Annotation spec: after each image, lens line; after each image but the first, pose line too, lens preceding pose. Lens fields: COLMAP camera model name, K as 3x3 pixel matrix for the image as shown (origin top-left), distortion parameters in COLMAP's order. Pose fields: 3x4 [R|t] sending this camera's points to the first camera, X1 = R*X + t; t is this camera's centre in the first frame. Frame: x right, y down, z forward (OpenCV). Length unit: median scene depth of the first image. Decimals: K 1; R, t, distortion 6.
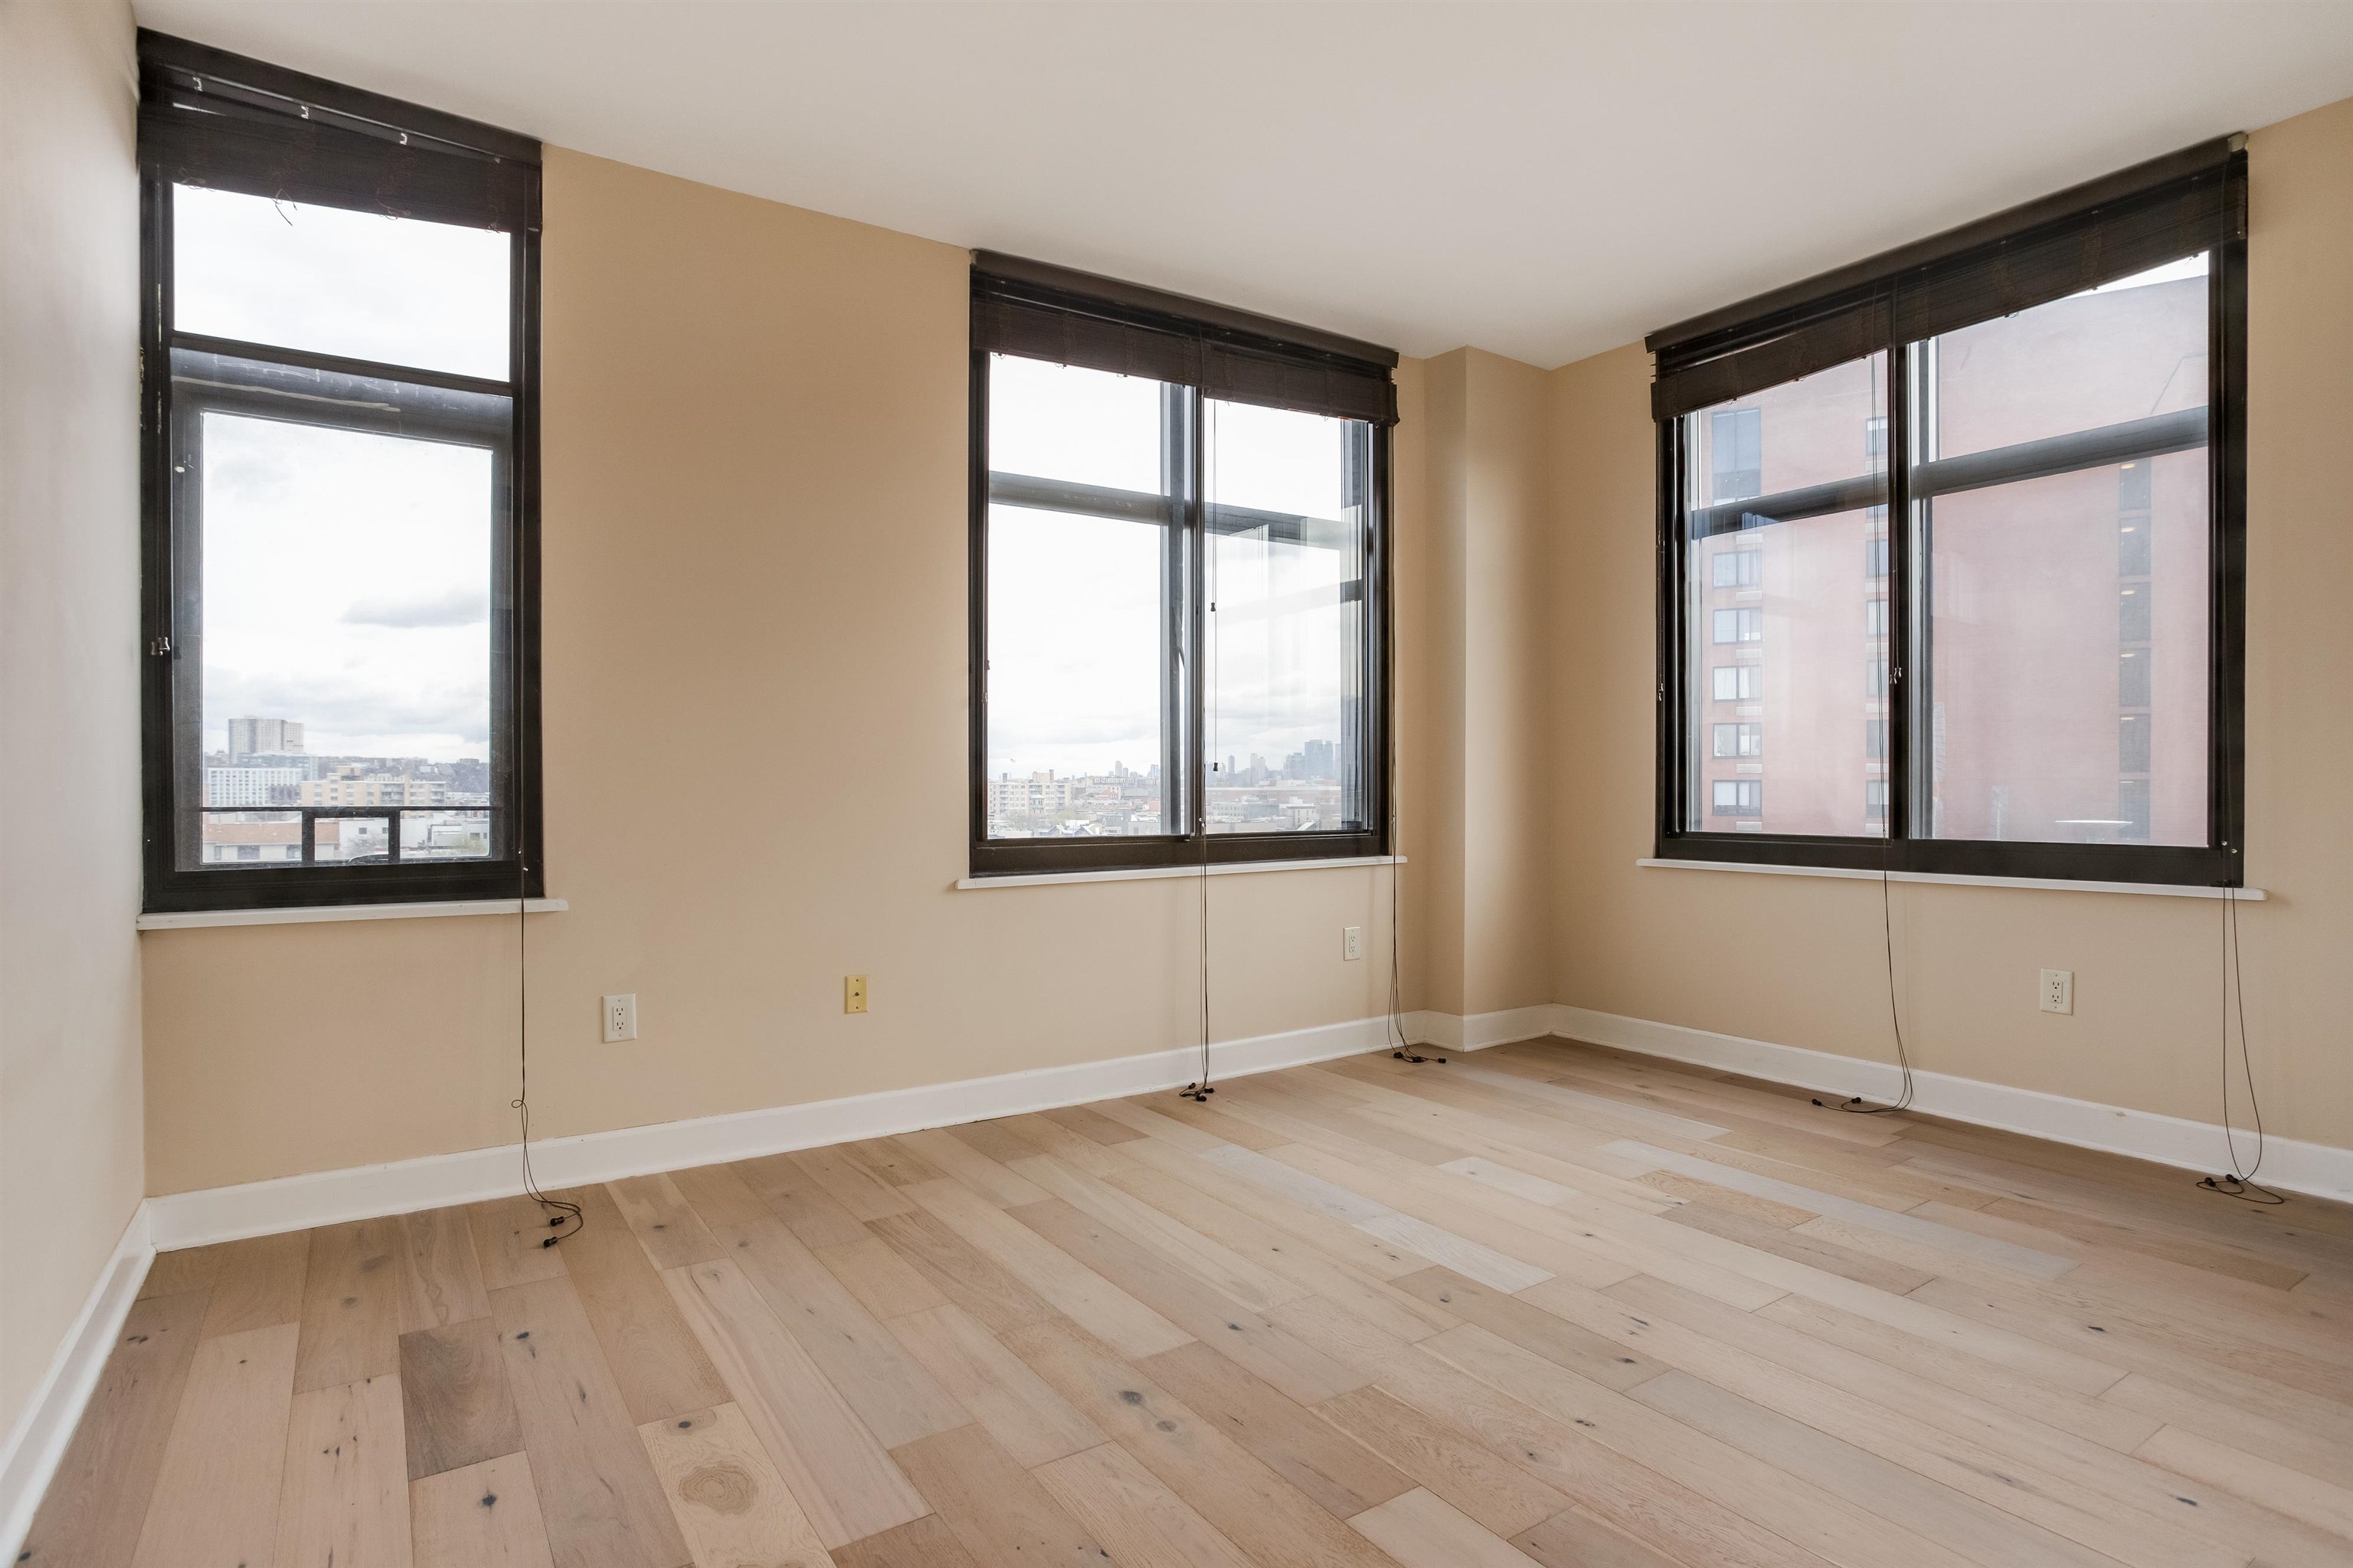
lens RADIAL K [[1290.5, 0, 1098.5], [0, 1290.5, 820.5], [0, 0, 1]] dist [-0.096419, 0.094454]
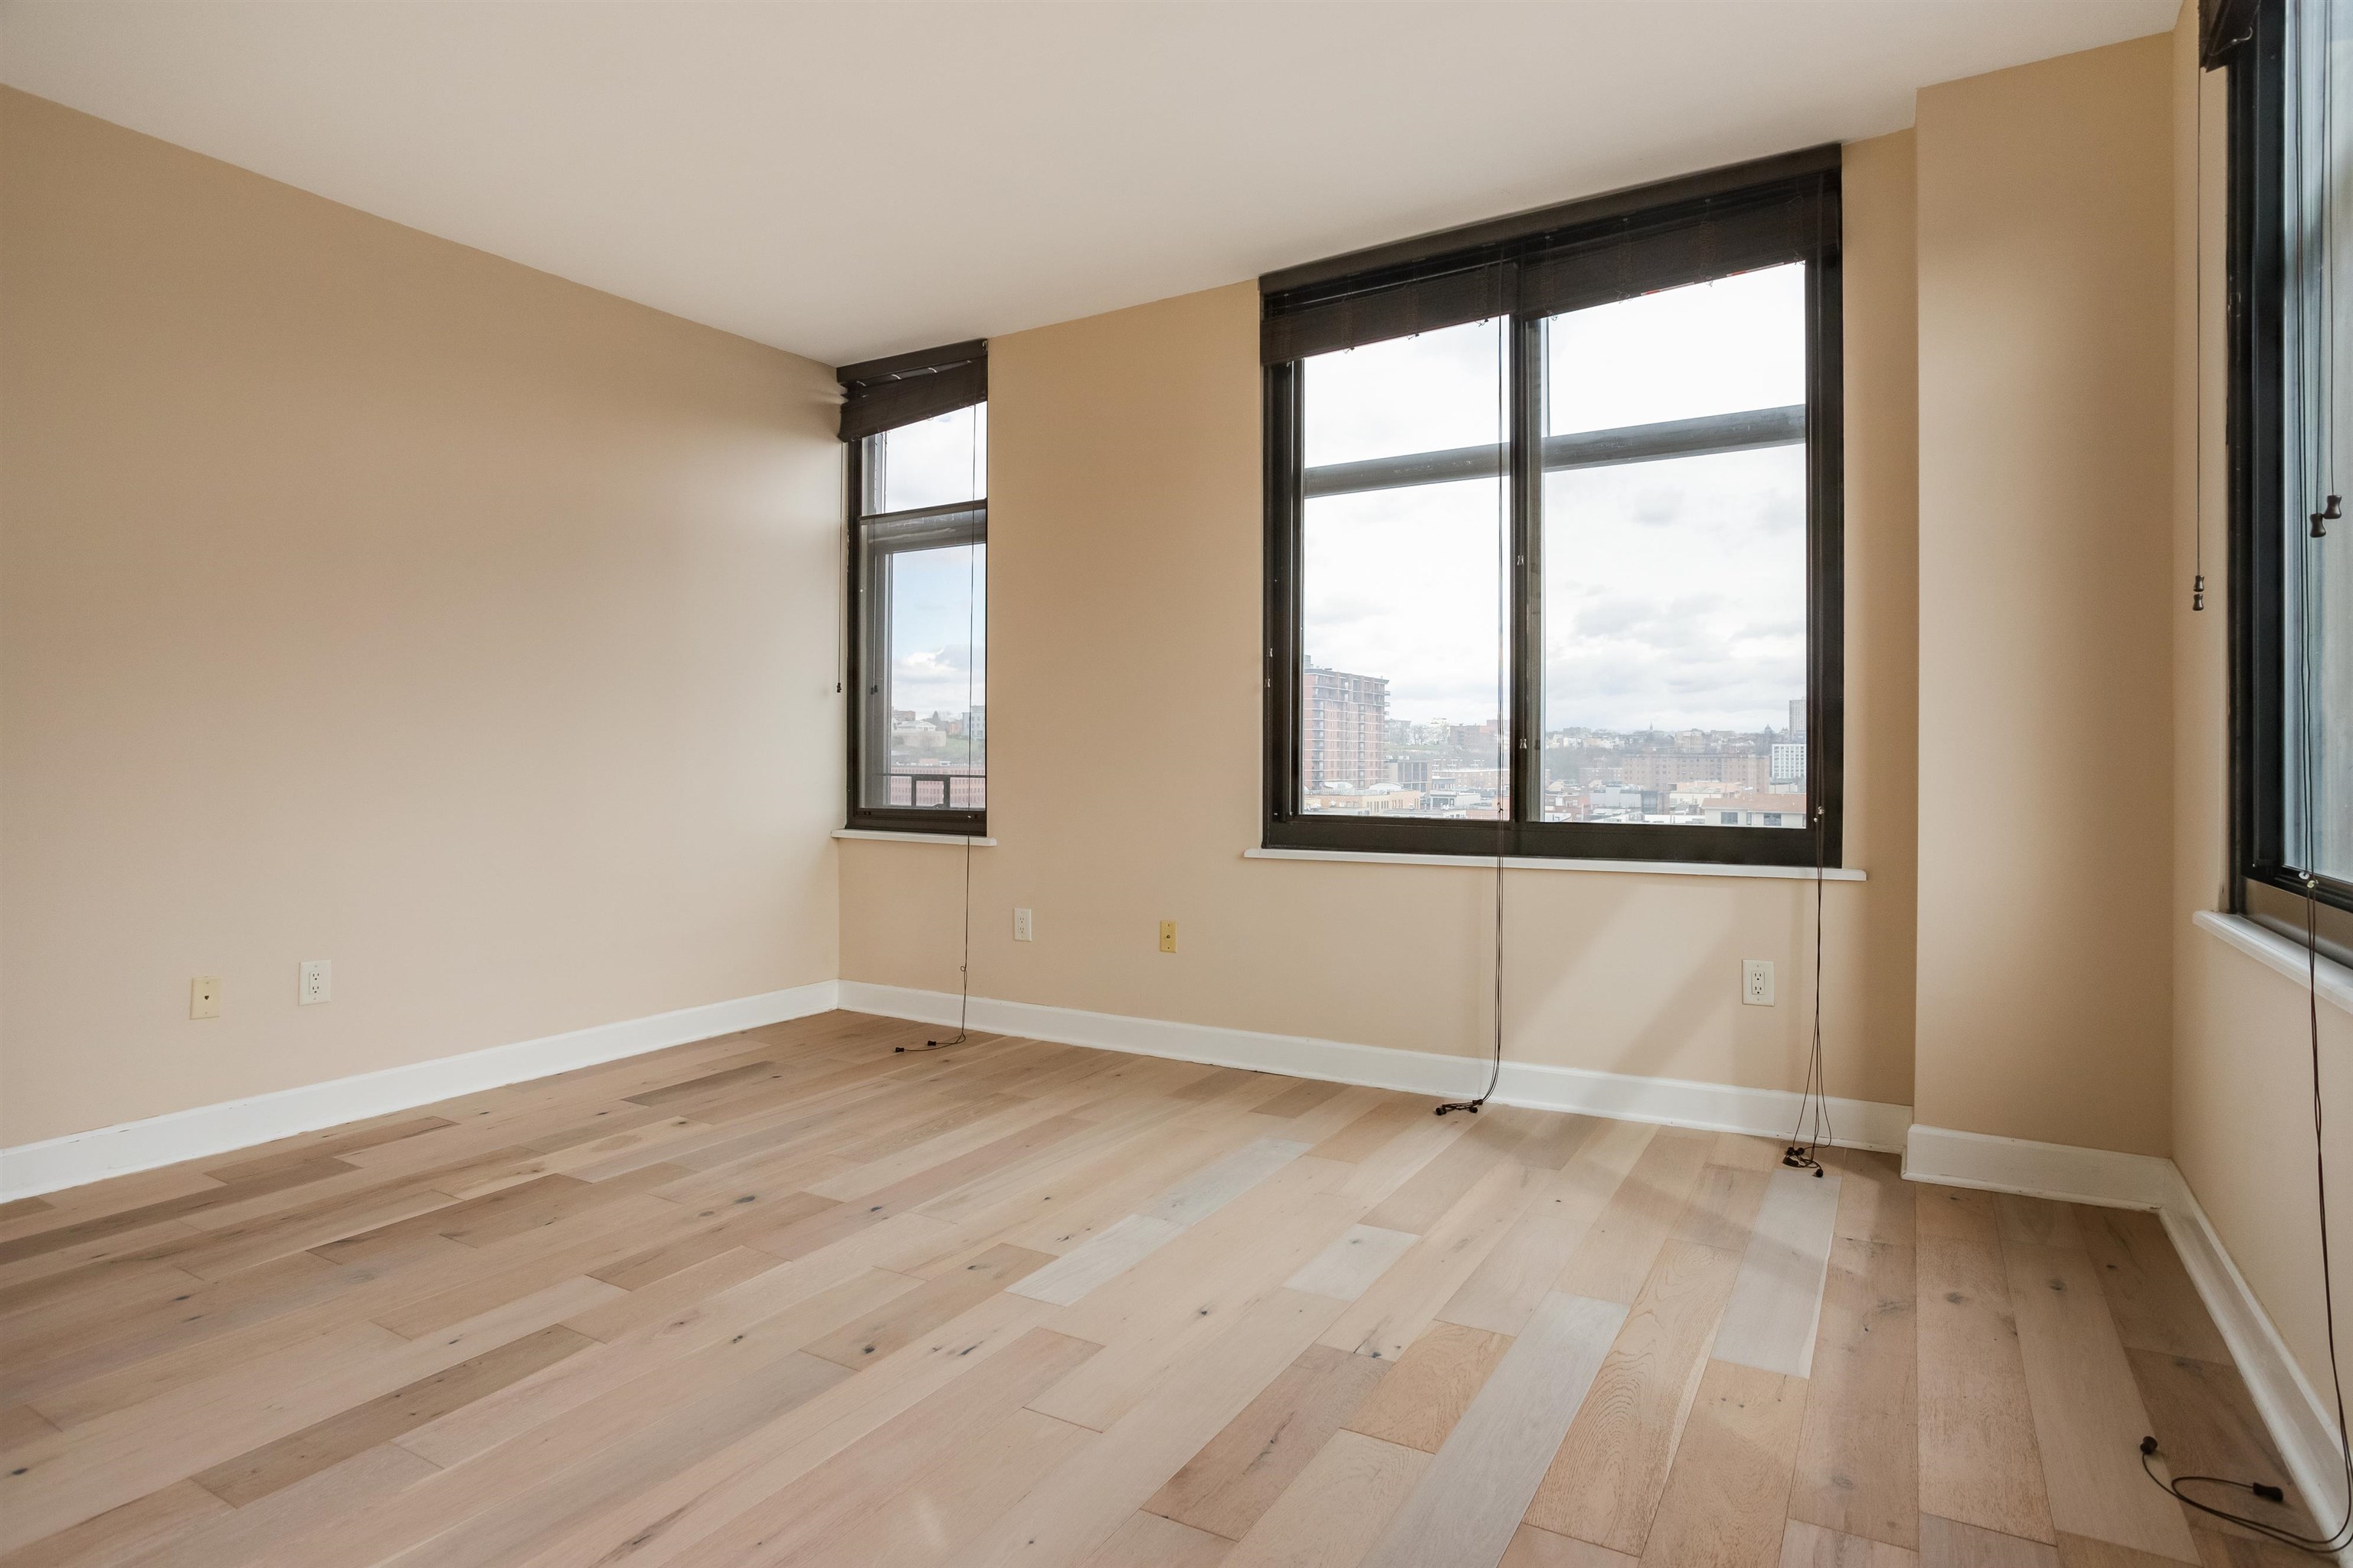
lens RADIAL K [[1230.5, 0, 1182.9], [0, 1230.5, 782.5], [0, 0, 1]] dist [-0.053999, 0.029668]
pose [[0.430178, 0.010187, -0.902686, 0.988843], [-0.036890, 0.999299, -0.006302, -0.002582], [0.901990, 0.036011, 0.430253, 0.592812]]
